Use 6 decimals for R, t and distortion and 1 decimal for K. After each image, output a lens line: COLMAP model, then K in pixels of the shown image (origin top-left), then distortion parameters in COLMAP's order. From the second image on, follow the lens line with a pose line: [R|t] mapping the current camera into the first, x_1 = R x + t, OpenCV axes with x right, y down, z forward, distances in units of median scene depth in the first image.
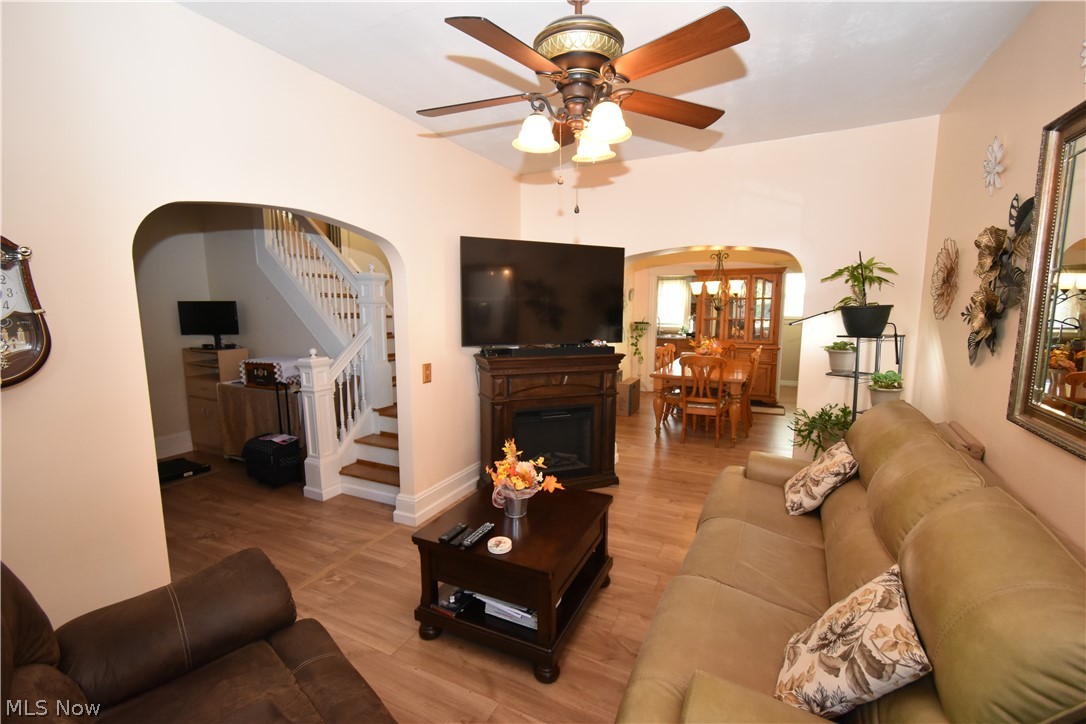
lens RADIAL K [[479.7, 0, 545.6], [0, 479.7, 366.5], [0, 0, 1]] dist [0.007799, -0.003632]
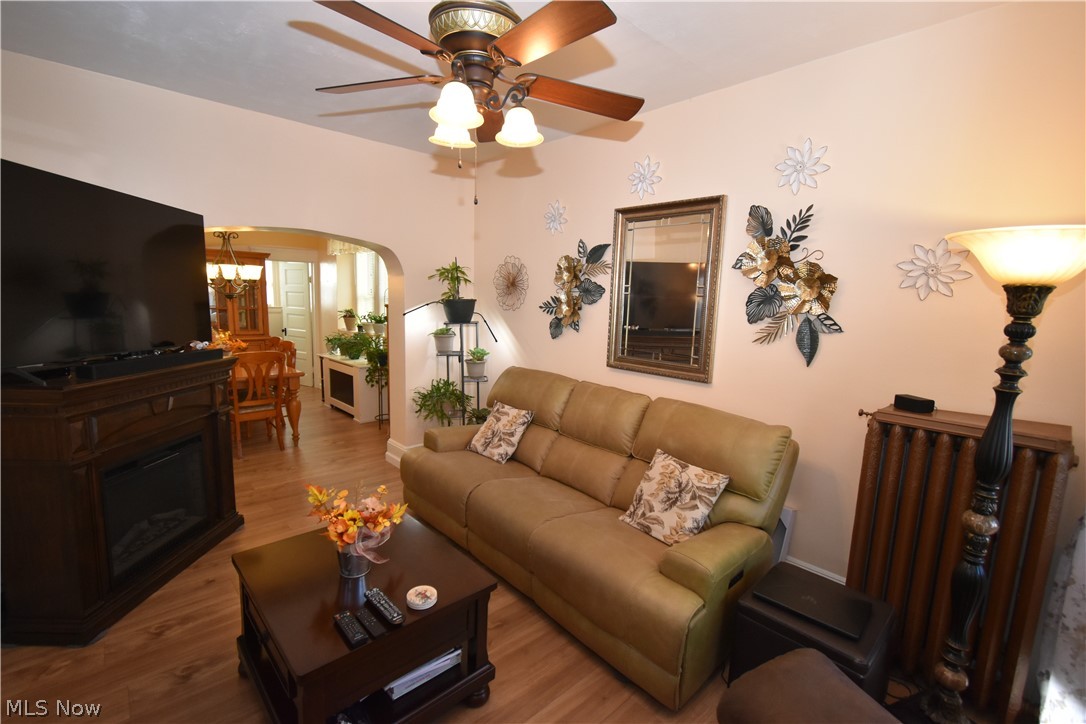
lens RADIAL K [[479.7, 0, 545.6], [0, 479.7, 366.5], [0, 0, 1]] dist [0.007799, -0.003632]
pose [[0.357342, -0.119180, 0.926338, -0.375850], [0.091401, 0.991527, 0.092309, -0.036359], [-0.929490, 0.051683, 0.365207, 0.254045]]
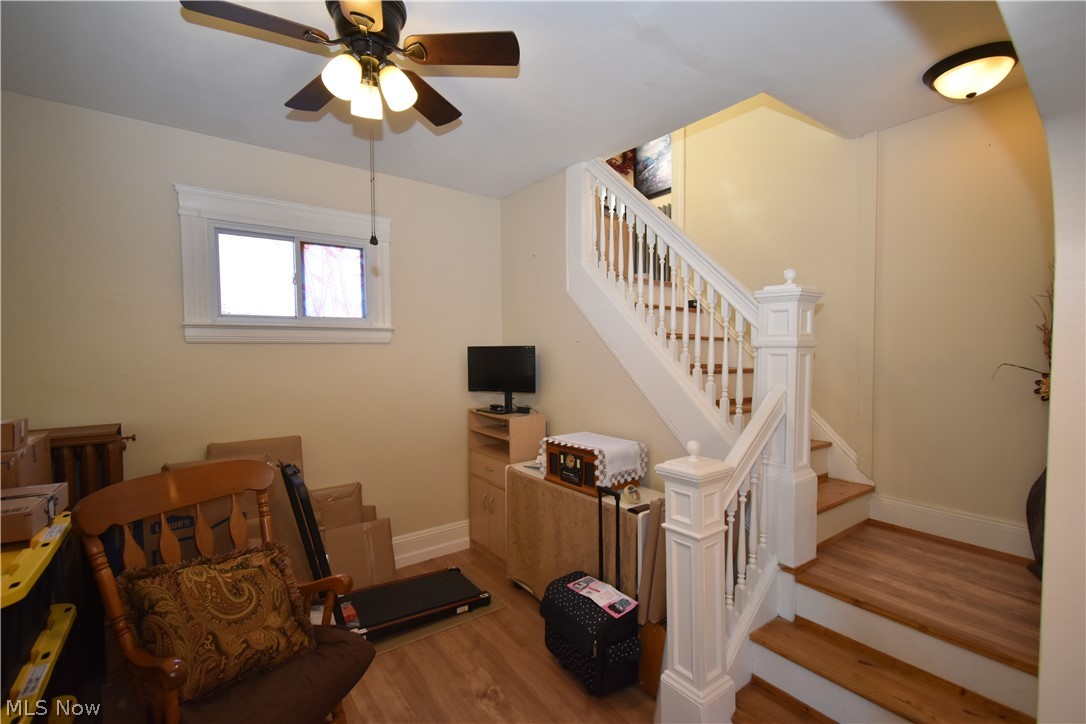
lens RADIAL K [[479.7, 0, 545.6], [0, 479.7, 366.5], [0, 0, 1]] dist [0.007799, -0.003632]
pose [[0.887061, 0.014054, -0.461438, -0.376101], [-0.060003, 0.994568, -0.085057, -0.058843], [0.457736, 0.103139, 0.883086, 0.480530]]
